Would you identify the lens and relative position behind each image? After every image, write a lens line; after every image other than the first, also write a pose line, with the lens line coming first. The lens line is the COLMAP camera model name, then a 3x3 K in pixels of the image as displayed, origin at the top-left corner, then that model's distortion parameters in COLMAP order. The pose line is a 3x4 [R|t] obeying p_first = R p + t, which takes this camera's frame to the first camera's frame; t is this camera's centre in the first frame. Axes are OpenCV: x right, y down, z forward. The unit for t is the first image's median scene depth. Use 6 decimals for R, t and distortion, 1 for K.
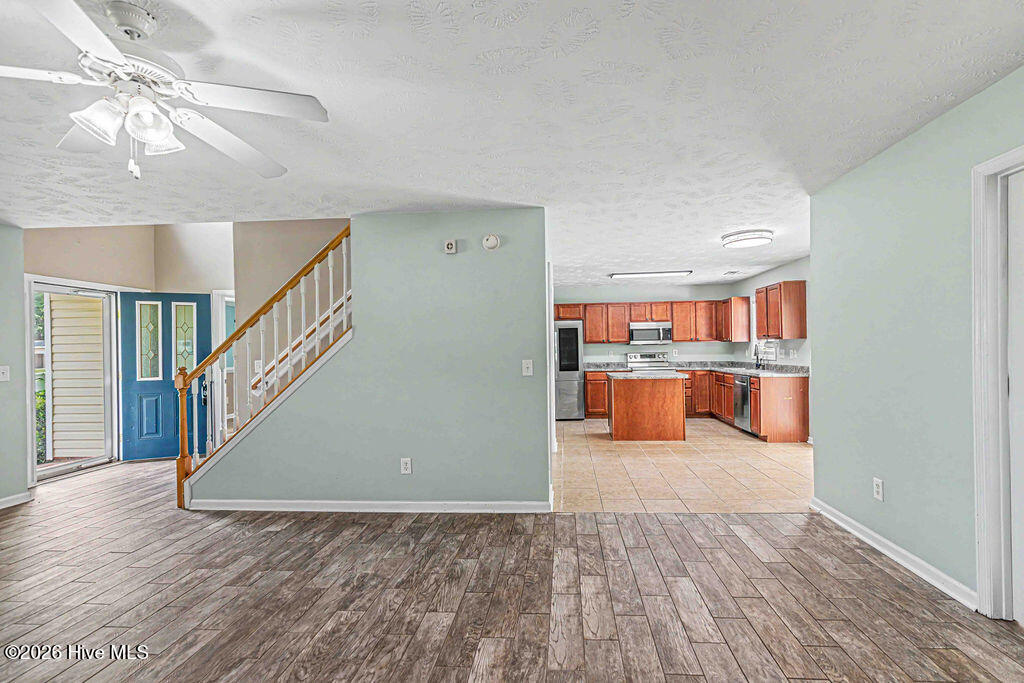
lens RADIAL K [[474.7, 0, 525.8], [0, 474.7, 348.5], [0, 0, 1]] dist [0.012203, -0.000917]
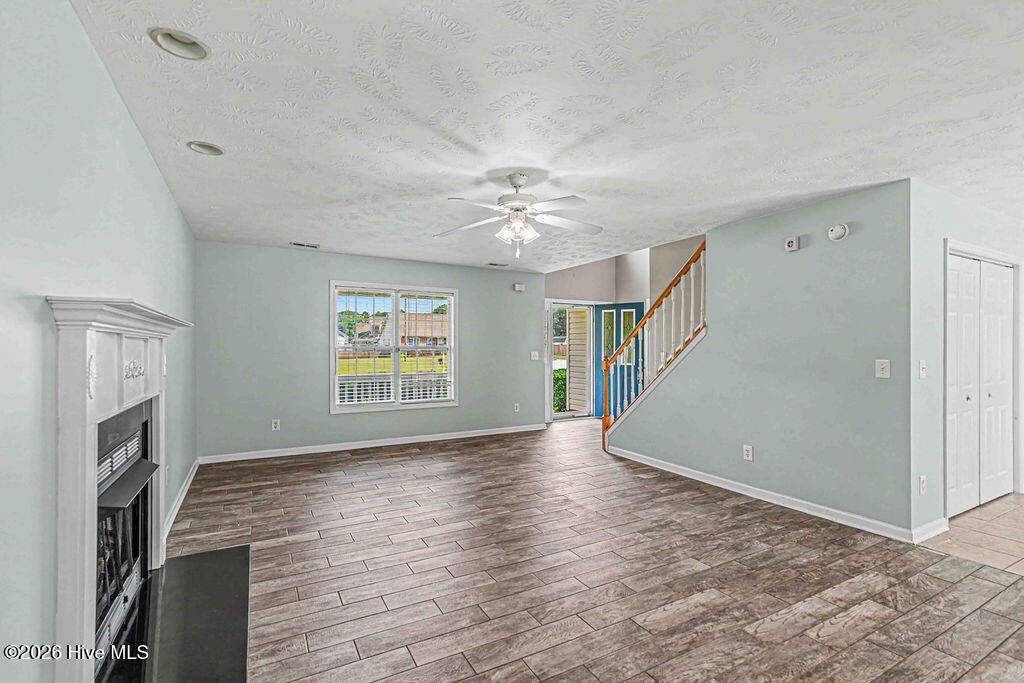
lens RADIAL K [[460.9, 0, 515.6], [0, 460.9, 345.2], [0, 0, 1]] dist [0.013082, -0.002370]
pose [[0.559614, 0.013902, -0.828637, 0.372441], [-0.008942, 0.999902, 0.010737, -0.006681], [0.828705, 0.001401, 0.559684, -0.039605]]
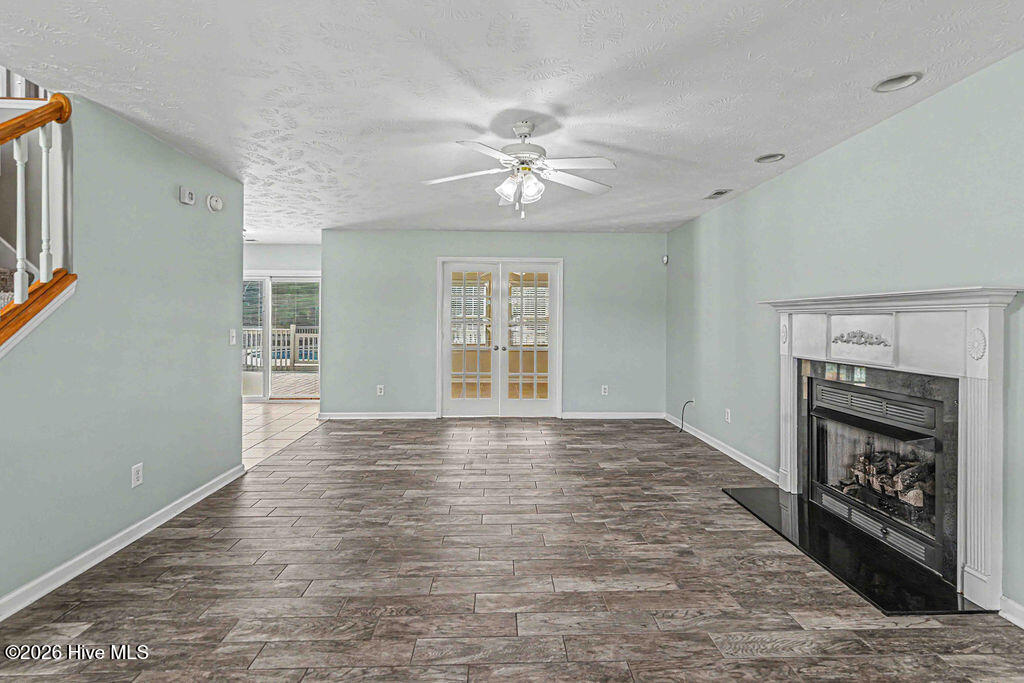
lens RADIAL K [[474.7, 0, 509.6], [0, 474.7, 320.9], [0, 0, 1]] dist [0.012203, -0.000917]
pose [[-0.109768, 0.016740, 0.993816, -1.202117], [-0.004821, 0.999837, -0.017374, 0.024097], [-0.993946, -0.006698, -0.109669, 0.588775]]
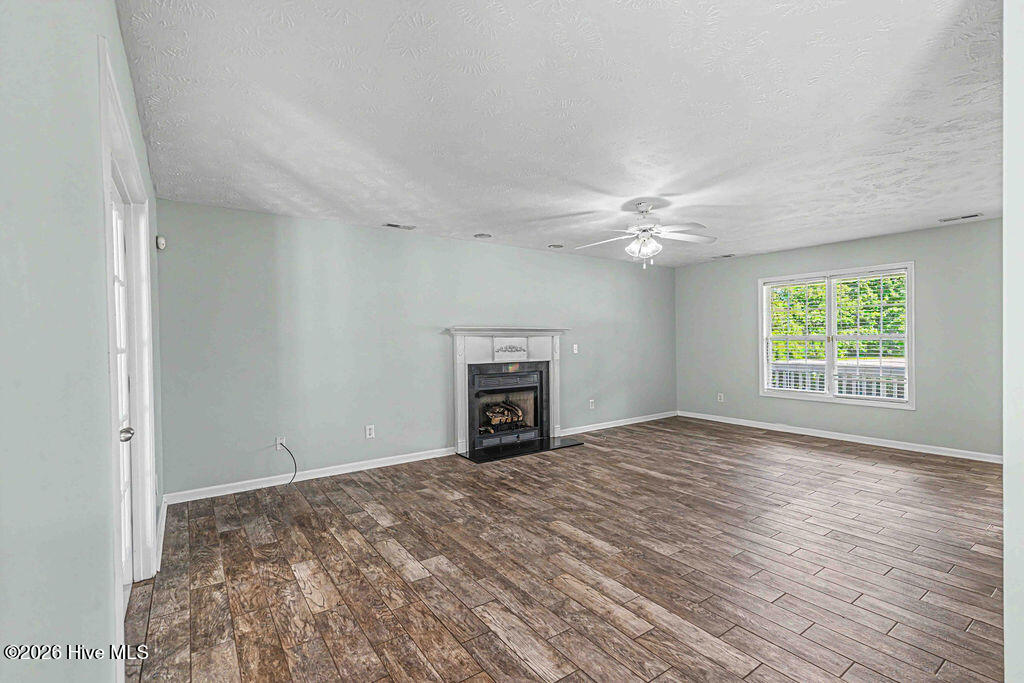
lens RADIAL K [[460.9, 0, 515.4], [0, 460.9, 345.3], [0, 0, 1]] dist [0.013082, -0.002370]
pose [[-0.764814, 0.033175, -0.643397, 0.616934], [0.026299, 0.999449, 0.020273, -0.008315], [0.643715, -0.001416, -0.765264, 1.155532]]
